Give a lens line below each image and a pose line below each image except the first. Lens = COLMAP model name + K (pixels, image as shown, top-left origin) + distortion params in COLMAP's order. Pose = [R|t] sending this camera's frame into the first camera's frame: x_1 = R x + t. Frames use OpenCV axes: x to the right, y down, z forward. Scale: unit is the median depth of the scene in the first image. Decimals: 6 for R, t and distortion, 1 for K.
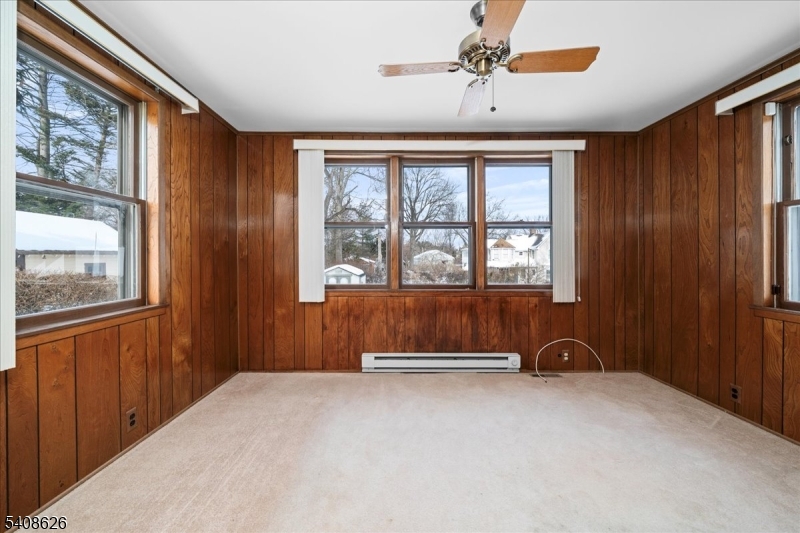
lens RADIAL K [[295.6, 0, 398.7], [0, 295.6, 256.8], [0, 0, 1]] dist [0.000668, 0.000147]
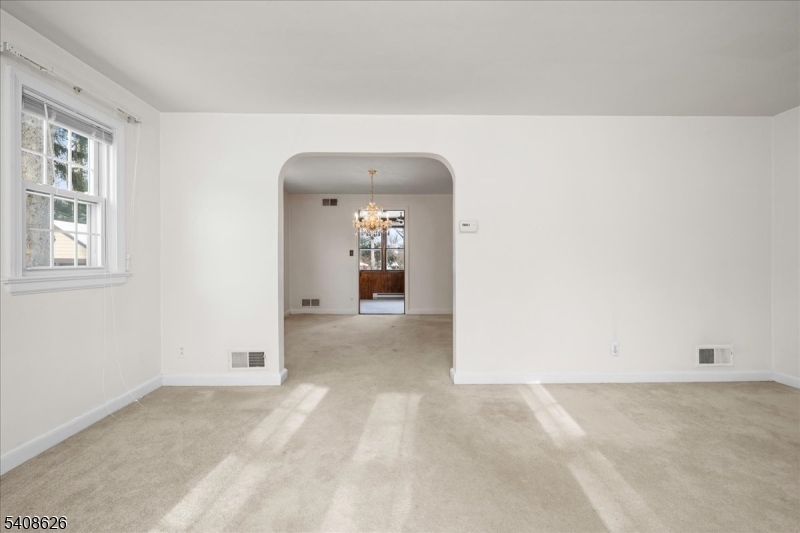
lens RADIAL K [[365.0, 0, 399.2], [0, 365.0, 264.1], [0, 0, 1]] dist [0.001224, 0.000199]
pose [[0.999892, -0.004476, 0.014013, 0.089410], [0.004314, 0.999924, 0.011589, -0.009044], [-0.014064, -0.011528, 0.999835, -2.653720]]
